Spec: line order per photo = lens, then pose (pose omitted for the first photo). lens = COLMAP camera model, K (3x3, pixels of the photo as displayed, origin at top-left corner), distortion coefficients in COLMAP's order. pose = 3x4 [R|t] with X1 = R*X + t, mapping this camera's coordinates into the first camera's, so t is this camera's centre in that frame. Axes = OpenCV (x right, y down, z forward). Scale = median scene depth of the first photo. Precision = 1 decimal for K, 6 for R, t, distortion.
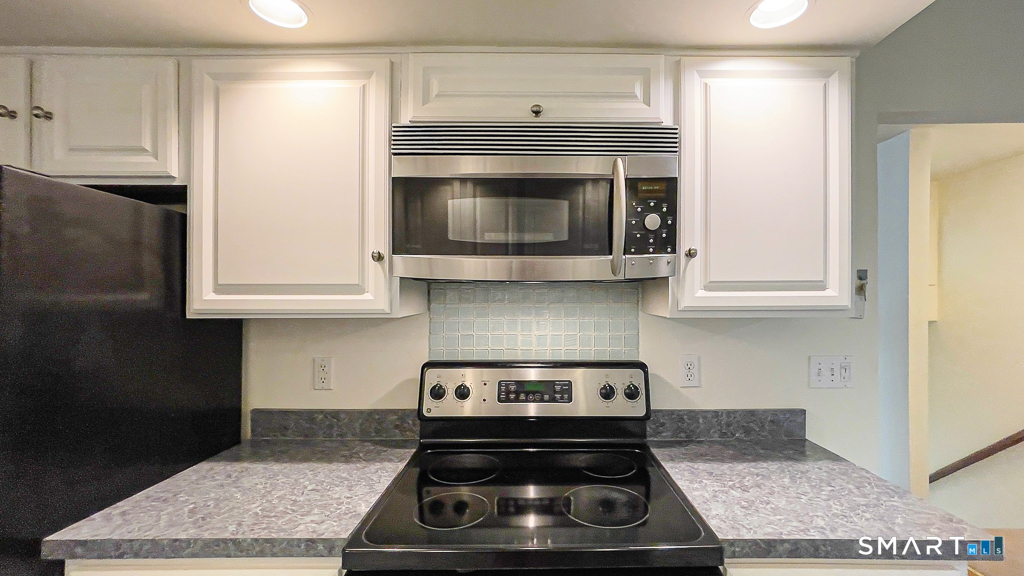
lens RADIAL K [[421.3, 0, 531.2], [0, 421.3, 290.2], [0, 0, 1]] dist [-0.004030, 0.002059]
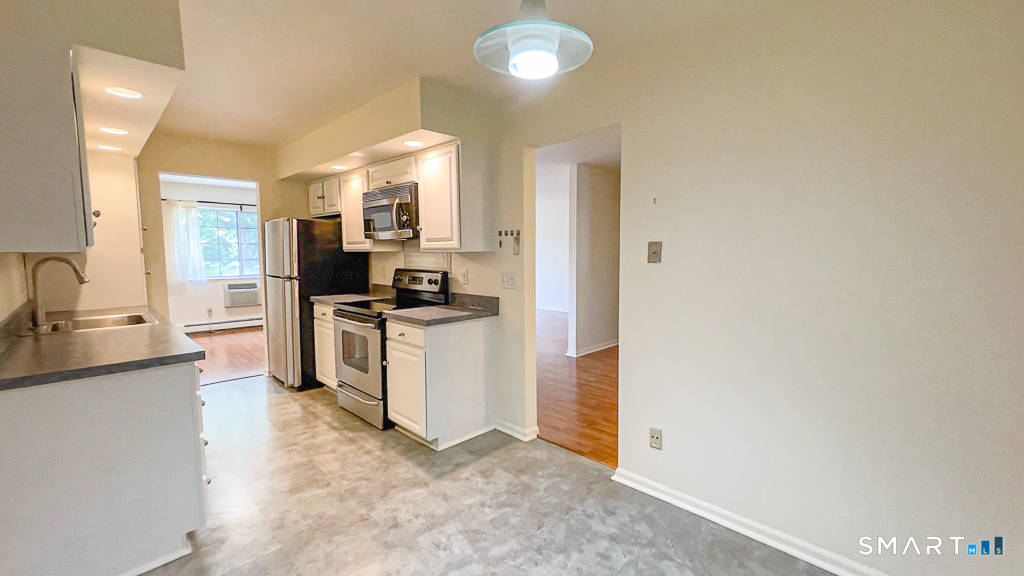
lens RADIAL K [[421.3, 0, 515.2], [0, 421.3, 281.5], [0, 0, 1]] dist [-0.004030, 0.002059]
pose [[0.718209, 0.049359, -0.694074, 2.767163], [0.009924, 0.996653, 0.081146, 0.044075], [0.695757, -0.065168, 0.715315, -0.562858]]
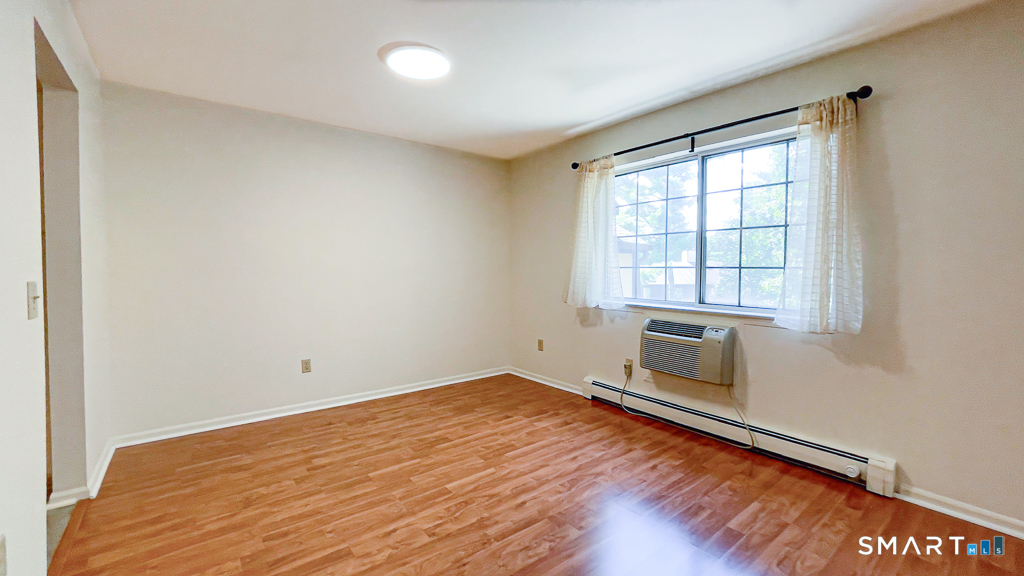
lens RADIAL K [[421.3, 0, 505.1], [0, 421.3, 273.3], [0, 0, 1]] dist [-0.004030, 0.002059]
pose [[-0.795654, 0.012662, -0.605619, -2.000882], [0.013809, 0.999901, 0.002764, 0.211323], [0.605594, -0.006164, -0.795750, 2.538238]]
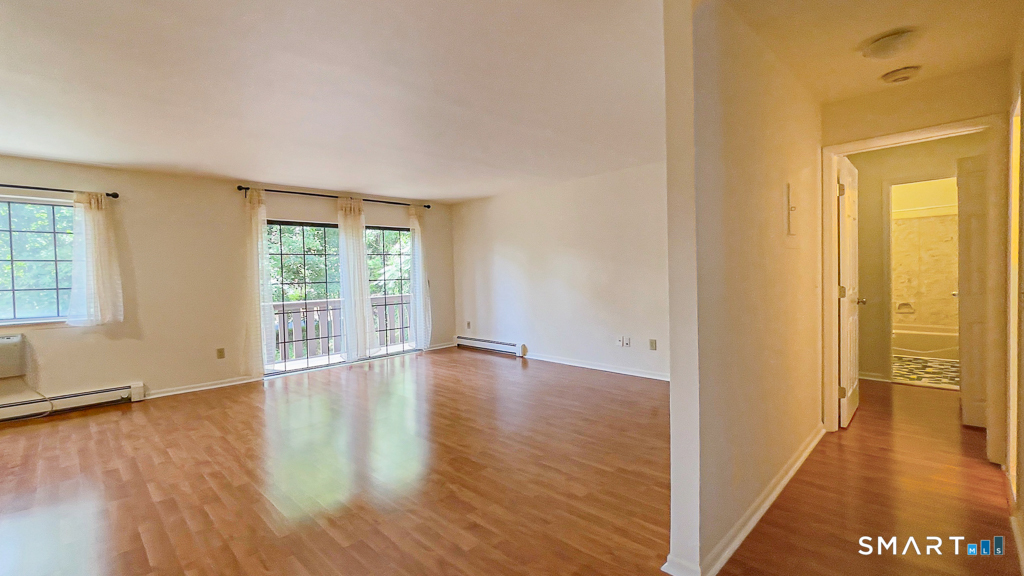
lens RADIAL K [[421.3, 0, 523.1], [0, 421.3, 288.2], [0, 0, 1]] dist [-0.004030, 0.002059]
pose [[0.702614, 0.021918, -0.711234, 0.635742], [0.028029, 0.997897, 0.058441, 0.104776], [0.711019, -0.060997, 0.700522, 1.916207]]
